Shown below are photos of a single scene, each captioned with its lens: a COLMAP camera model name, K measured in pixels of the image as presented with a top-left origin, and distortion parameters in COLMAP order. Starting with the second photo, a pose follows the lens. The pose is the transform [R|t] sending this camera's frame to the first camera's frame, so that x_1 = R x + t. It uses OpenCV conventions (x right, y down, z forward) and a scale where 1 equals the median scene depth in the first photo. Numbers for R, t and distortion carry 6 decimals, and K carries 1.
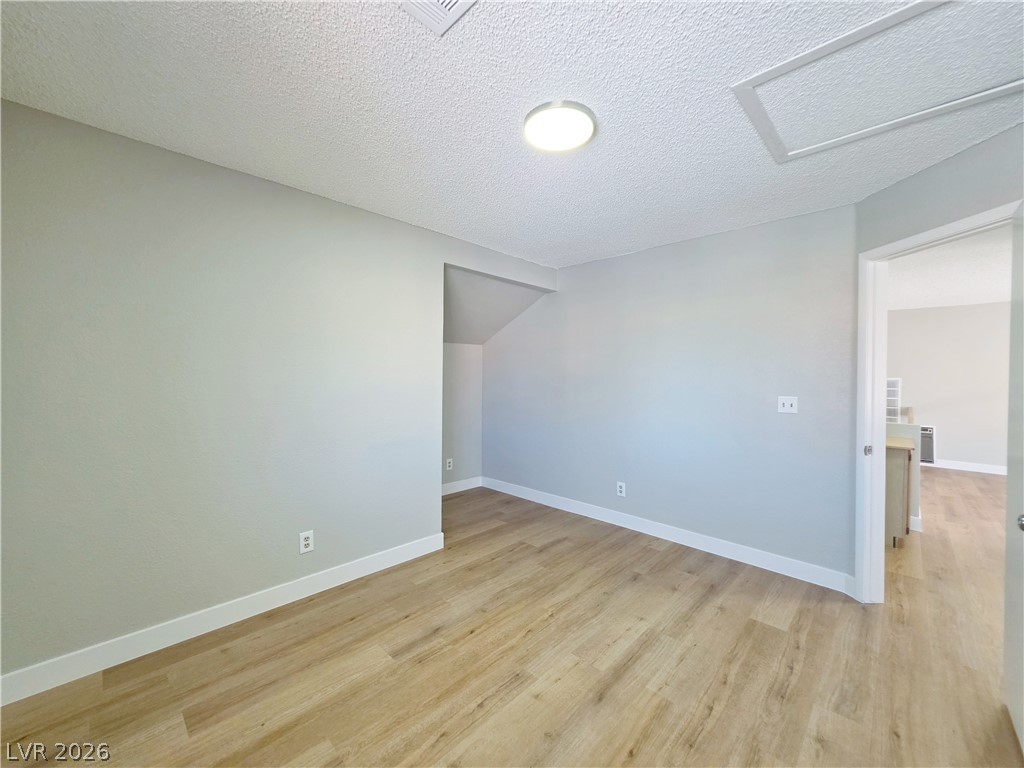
lens RADIAL K [[420.3, 0, 511.7], [0, 420.3, 380.6], [0, 0, 1]] dist [-0.006518, 0.002764]
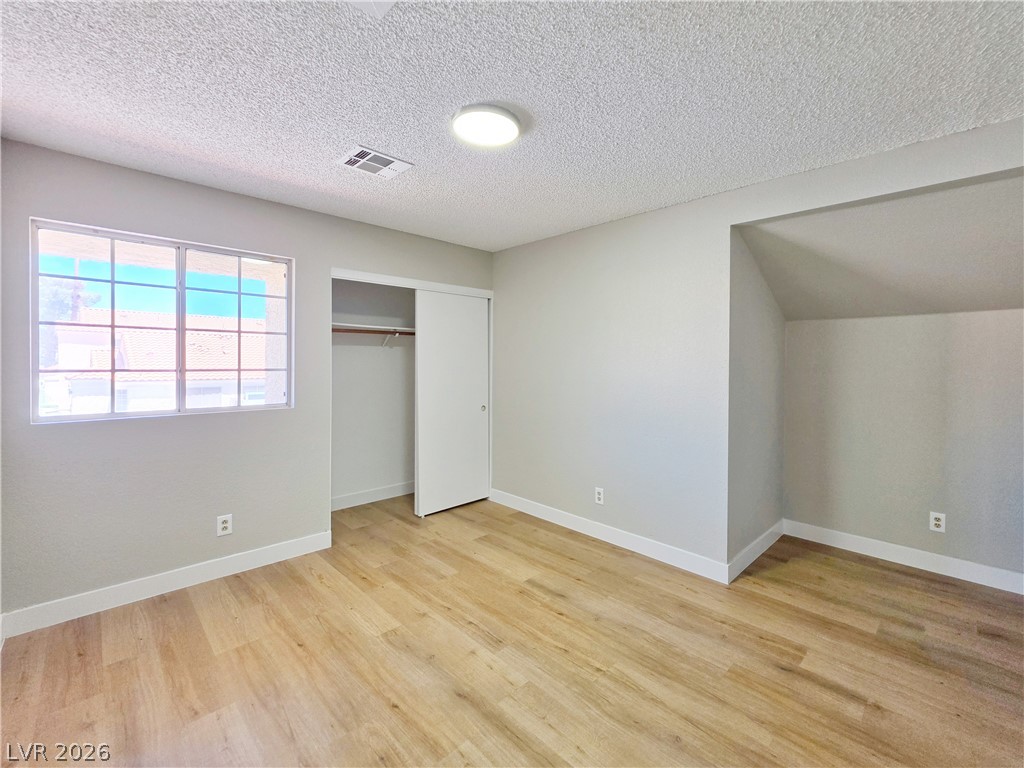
lens RADIAL K [[420.3, 0, 512.0], [0, 420.3, 374.9], [0, 0, 1]] dist [-0.006518, 0.002764]
pose [[-0.027527, 0.021650, -0.999387, 0.886188], [-0.021221, 0.999527, 0.022238, -0.006282], [0.999396, 0.021820, -0.027055, 0.860635]]
